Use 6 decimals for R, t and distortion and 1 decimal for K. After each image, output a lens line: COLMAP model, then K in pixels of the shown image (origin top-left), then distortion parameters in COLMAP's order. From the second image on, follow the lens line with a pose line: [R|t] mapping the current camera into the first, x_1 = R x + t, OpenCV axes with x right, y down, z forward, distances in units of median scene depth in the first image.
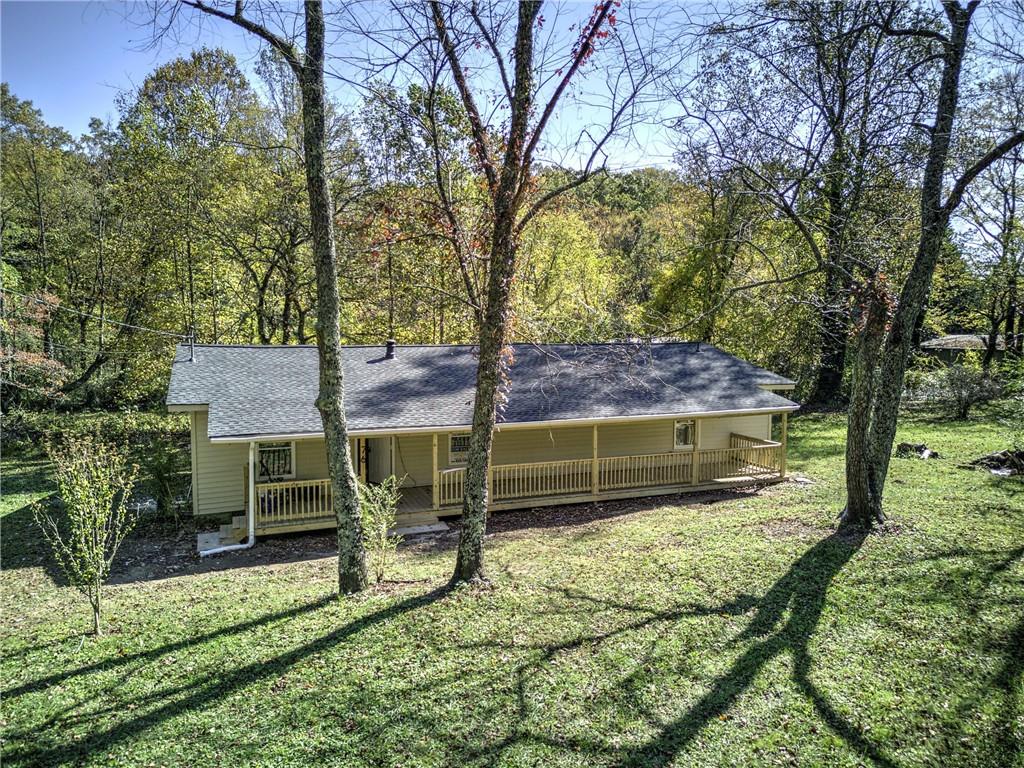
lens RADIAL K [[717.4, 0, 512.0], [0, 717.4, 384.0], [0, 0, 1]] dist [0.074064, -0.083542]
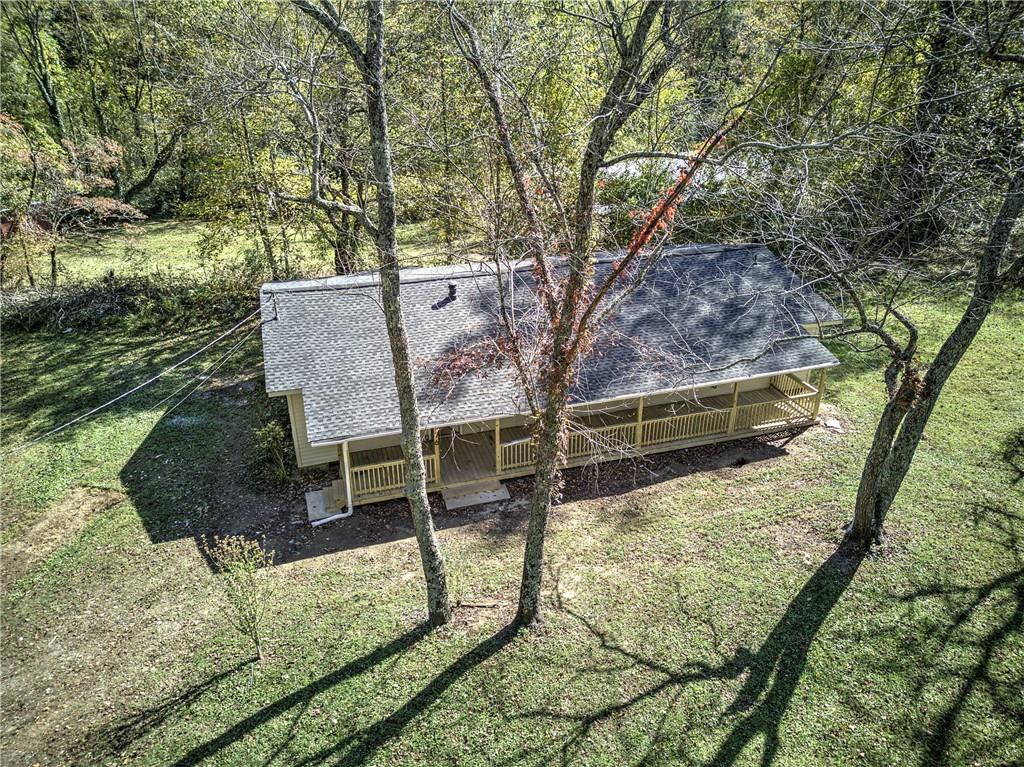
lens RADIAL K [[717.4, 0, 512.0], [0, 717.4, 383.5], [0, 0, 1]] dist [0.074064, -0.083542]
pose [[0.997169, 0.026332, -0.070437, -0.008325], [0.000925, 0.932318, 0.361638, -0.601706], [0.075193, -0.360679, 0.929654, -0.054685]]
